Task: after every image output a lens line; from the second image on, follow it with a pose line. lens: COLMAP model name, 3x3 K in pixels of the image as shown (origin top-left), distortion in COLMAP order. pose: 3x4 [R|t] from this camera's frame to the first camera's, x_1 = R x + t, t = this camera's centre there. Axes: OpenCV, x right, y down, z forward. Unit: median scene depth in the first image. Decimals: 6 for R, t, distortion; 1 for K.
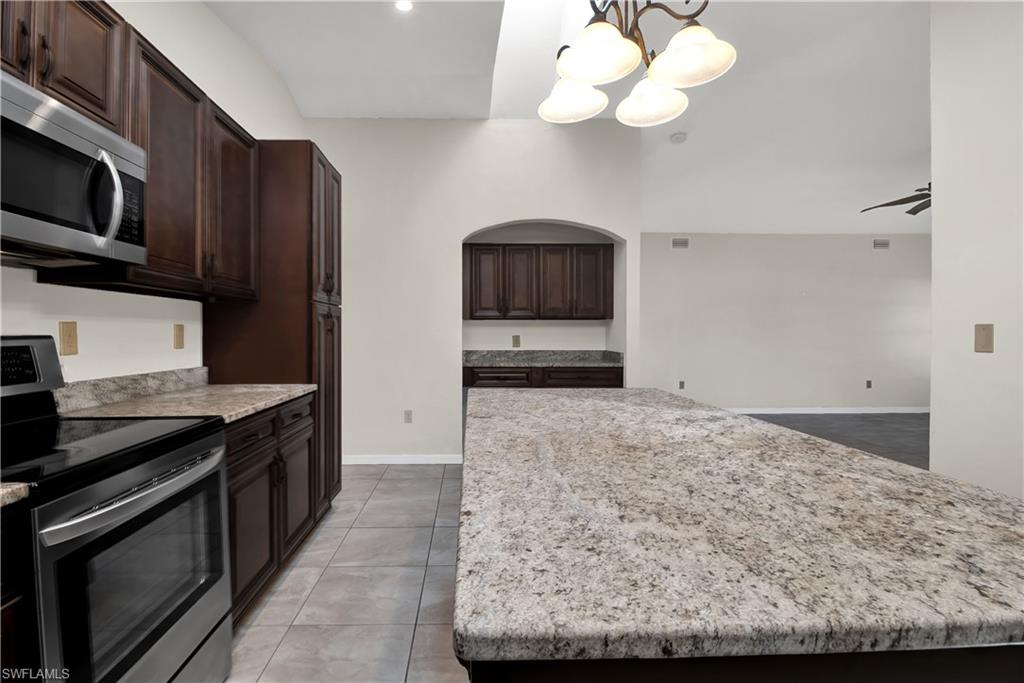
lens RADIAL K [[499.6, 0, 485.4], [0, 499.6, 336.0], [0, 0, 1]] dist [-0.000574, -0.012895]
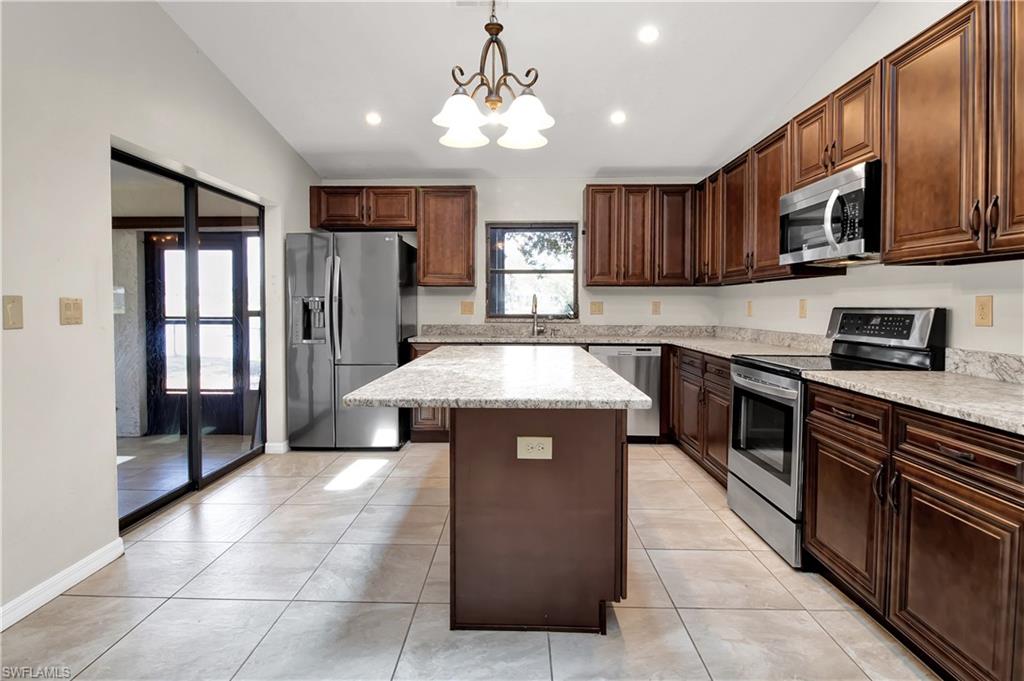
lens RADIAL K [[526.5, 0, 498.2], [0, 526.5, 316.6], [0, 0, 1]] dist [0.002864, -0.015592]
pose [[-0.997183, -0.003958, 0.074902, 0.096484], [-0.001679, 0.999534, 0.030469, -0.011378], [-0.074988, 0.030257, -0.996725, 1.532875]]
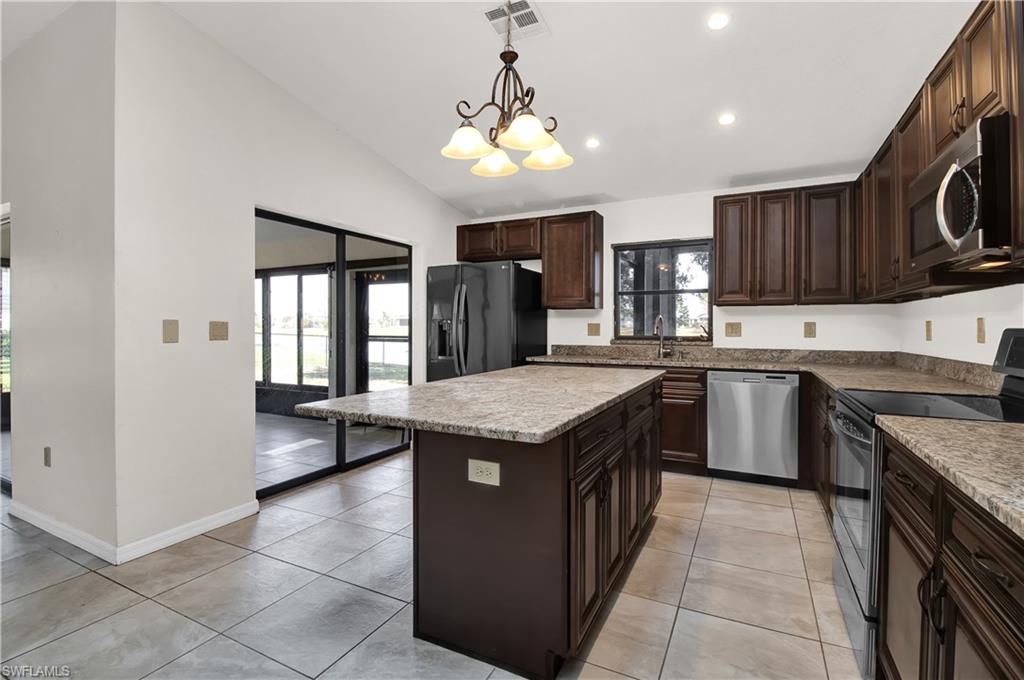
lens RADIAL K [[475.5, 0, 495.9], [0, 475.5, 326.6], [0, 0, 1]] dist [-0.001295, -0.012401]
pose [[-0.864986, -0.000908, 0.501795, -0.223938], [0.002885, 0.999973, 0.006783, -0.008184], [-0.501787, 0.007315, -0.864960, 1.359403]]
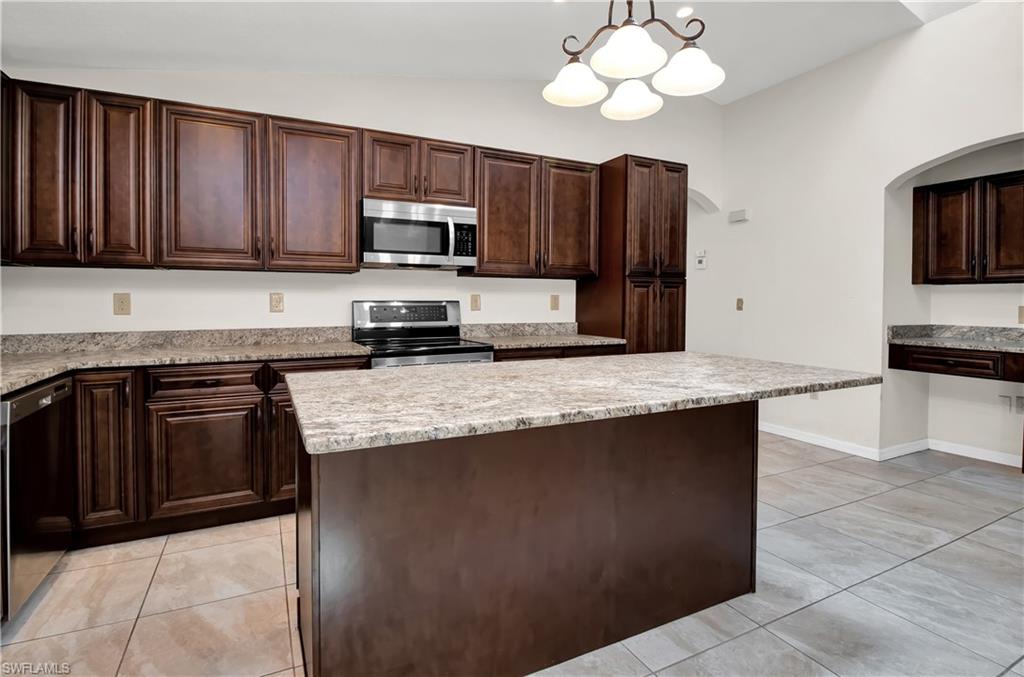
lens RADIAL K [[485.1, 0, 493.7], [0, 485.1, 309.0], [0, 0, 1]] dist [0.003700, -0.012108]
pose [[0.389574, 0.016643, -0.920845, 0.722298], [-0.009409, 0.999856, 0.014090, 0.001725], [0.920947, 0.003175, 0.389675, 0.195184]]
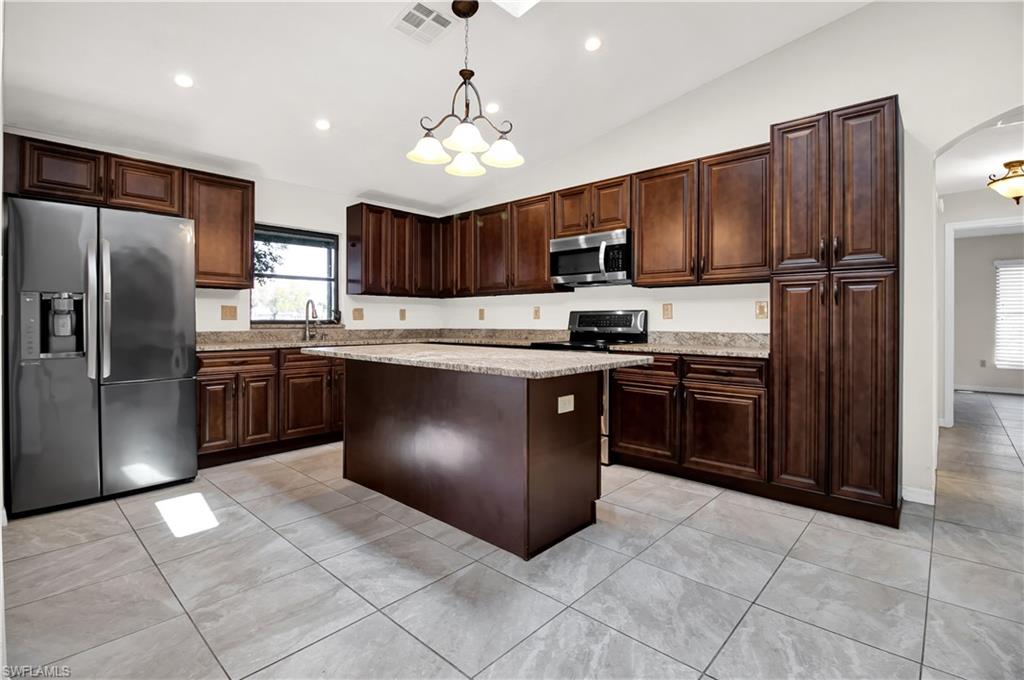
lens RADIAL K [[476.7, 0, 504.5], [0, 476.7, 319.2], [0, 0, 1]] dist [0.001312, -0.012138]
pose [[-0.713868, -0.003383, -0.700272, 0.798780], [-0.006654, 0.999976, 0.001952, 0.027494], [0.700249, 0.006053, -0.713873, 1.382605]]
